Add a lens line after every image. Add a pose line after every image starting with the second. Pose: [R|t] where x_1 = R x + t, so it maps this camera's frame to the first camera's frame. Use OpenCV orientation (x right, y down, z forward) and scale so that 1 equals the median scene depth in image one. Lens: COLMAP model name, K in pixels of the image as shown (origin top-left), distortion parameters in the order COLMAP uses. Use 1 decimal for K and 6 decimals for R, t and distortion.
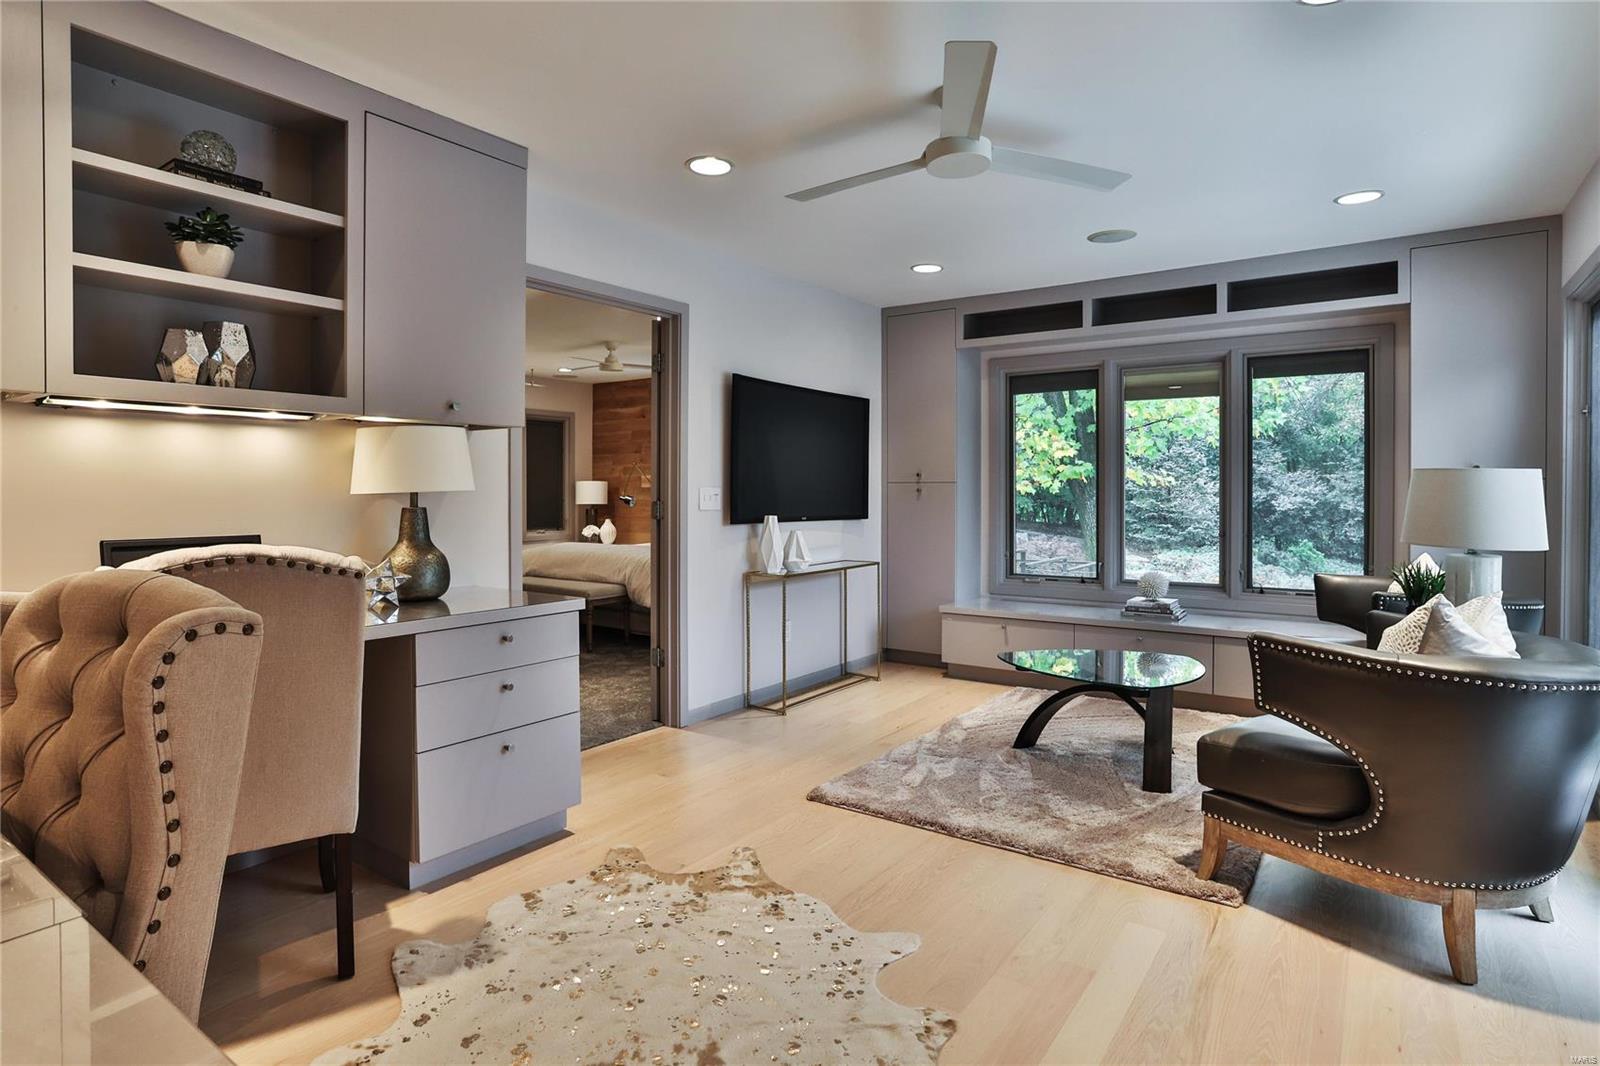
lens RADIAL K [[844.1, 0, 786.7], [0, 844.1, 493.5], [0, 0, 1]] dist [-0.024785, 0.005119]
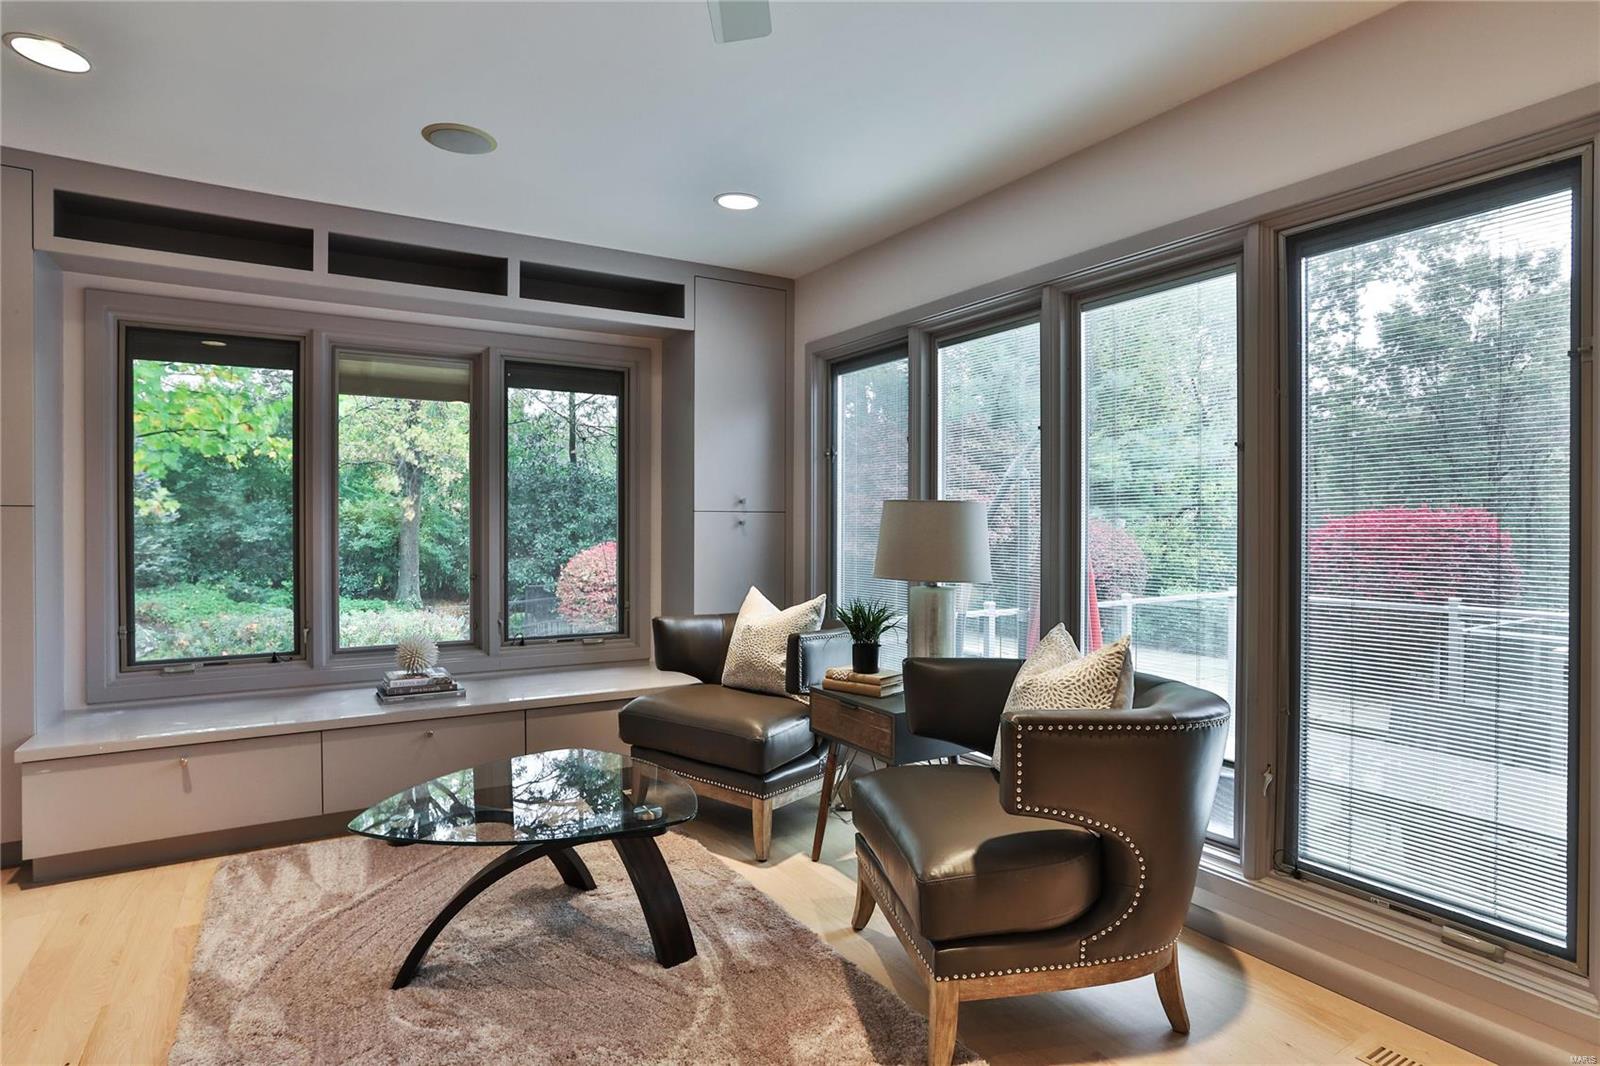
lens RADIAL K [[844.1, 0, 800.7], [0, 844.1, 533.9], [0, 0, 1]] dist [-0.024785, 0.005119]
pose [[0.390299, -0.012789, 0.920599, -0.210124], [0.000909, 0.999908, 0.013505, -0.006396], [-0.920688, -0.004434, 0.390275, 0.880154]]
